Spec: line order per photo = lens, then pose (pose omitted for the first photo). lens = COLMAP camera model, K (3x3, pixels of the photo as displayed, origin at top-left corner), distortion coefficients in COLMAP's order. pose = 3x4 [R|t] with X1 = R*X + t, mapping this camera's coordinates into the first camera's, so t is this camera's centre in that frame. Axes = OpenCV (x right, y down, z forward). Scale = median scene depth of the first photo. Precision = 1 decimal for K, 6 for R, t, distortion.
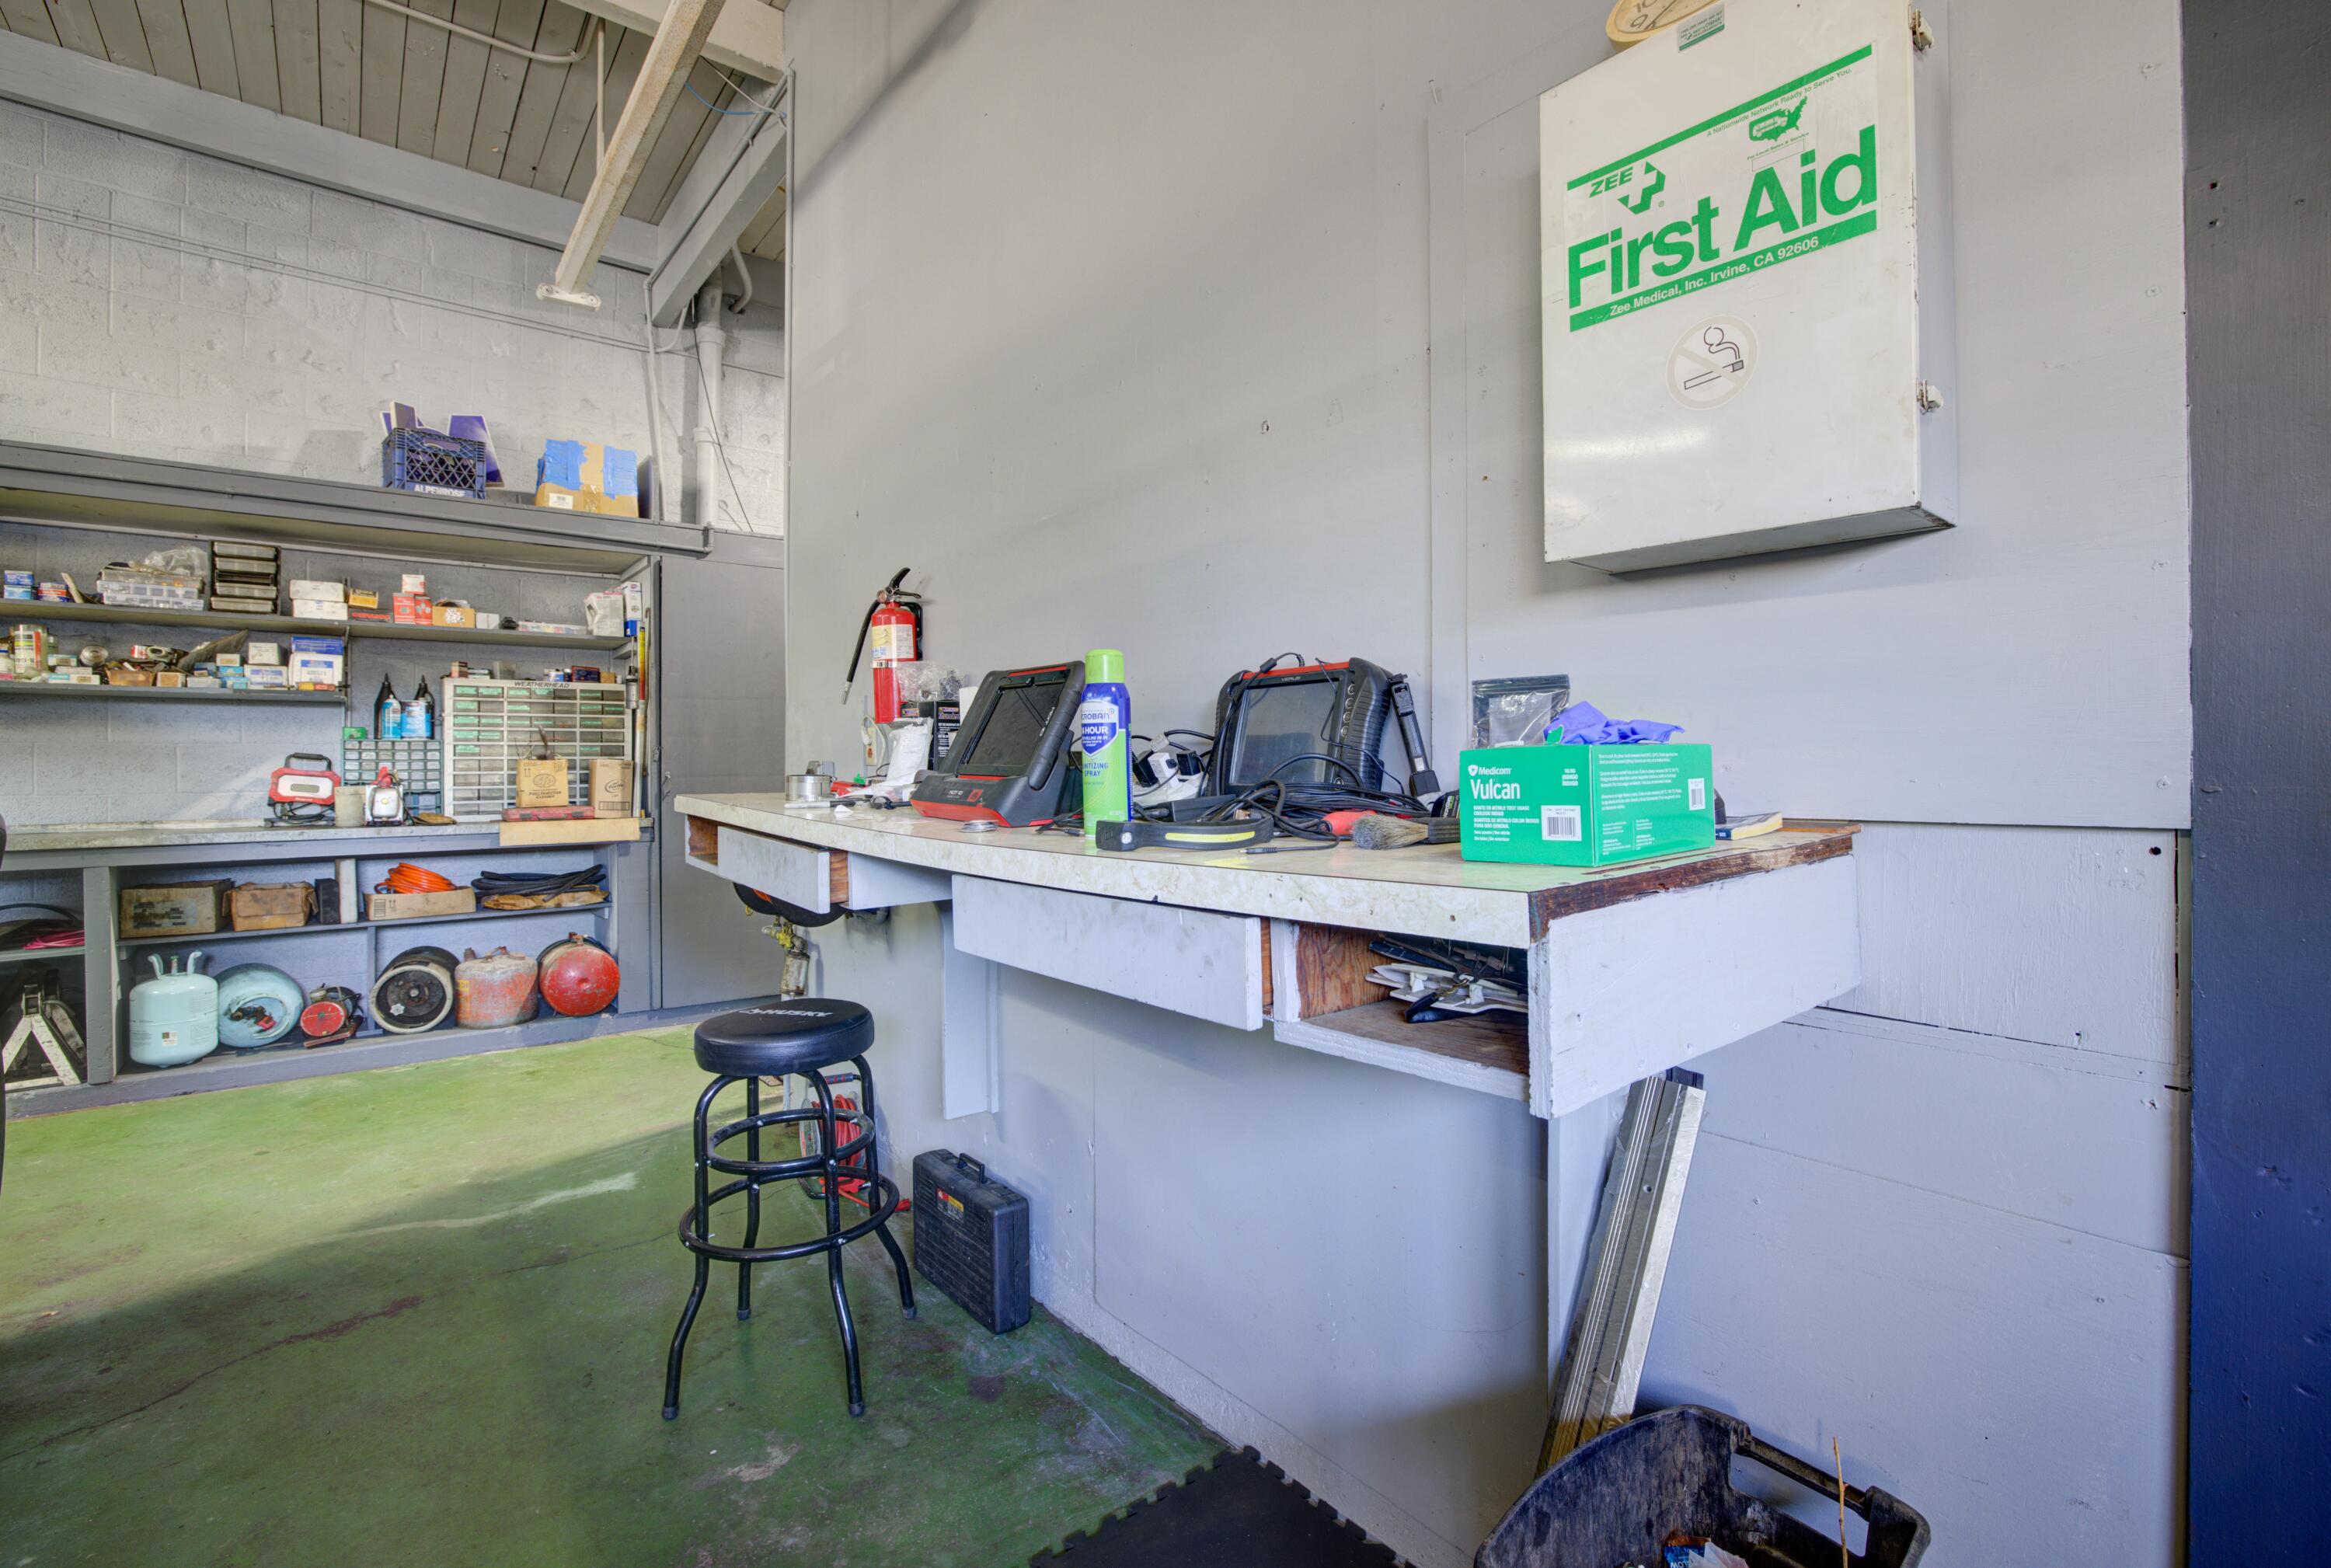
lens RADIAL K [[1030.8, 0, 1162.7], [0, 1030.8, 754.4], [0, 0, 1]] dist [-0.035558, 0.013040]
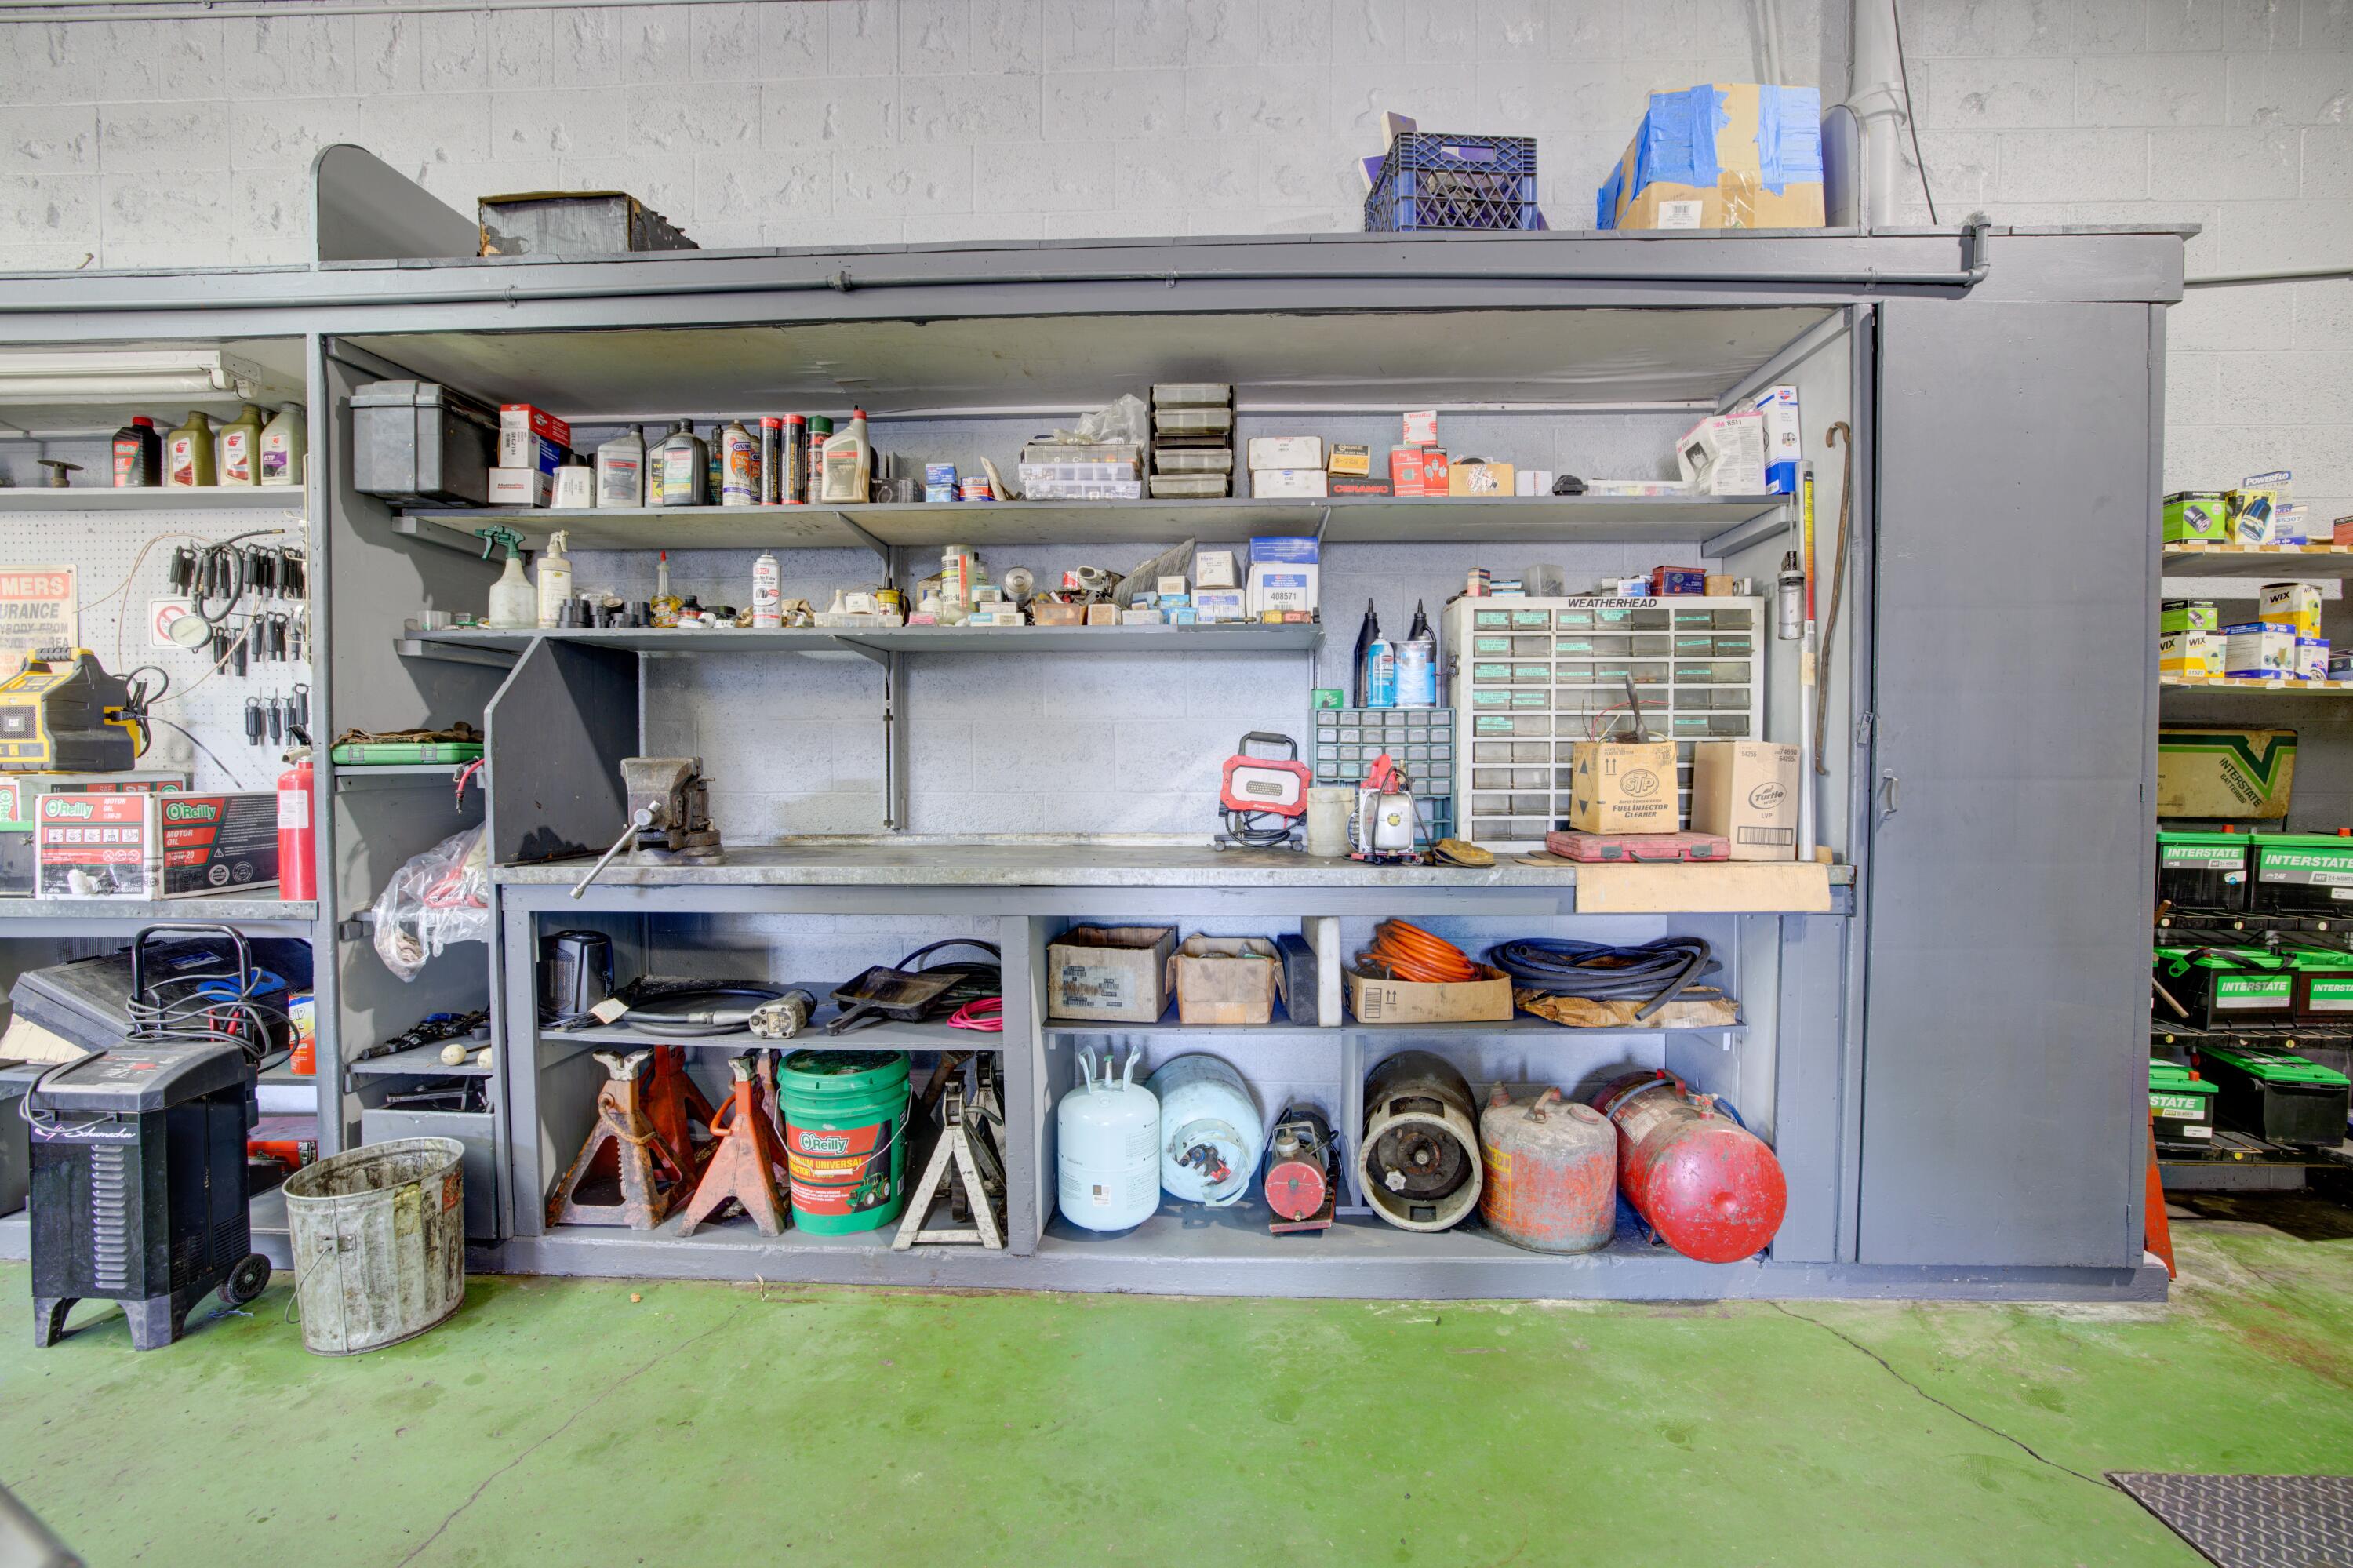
lens RADIAL K [[1036.7, 0, 1176.5], [0, 1036.7, 784.0], [0, 0, 1]] dist [-0.000849, -0.000050]
pose [[0.738319, 0.025235, -0.673979, -0.463074], [0.003219, 0.999157, 0.040937, 0.004409], [0.674444, -0.032394, 0.737615, 0.497995]]
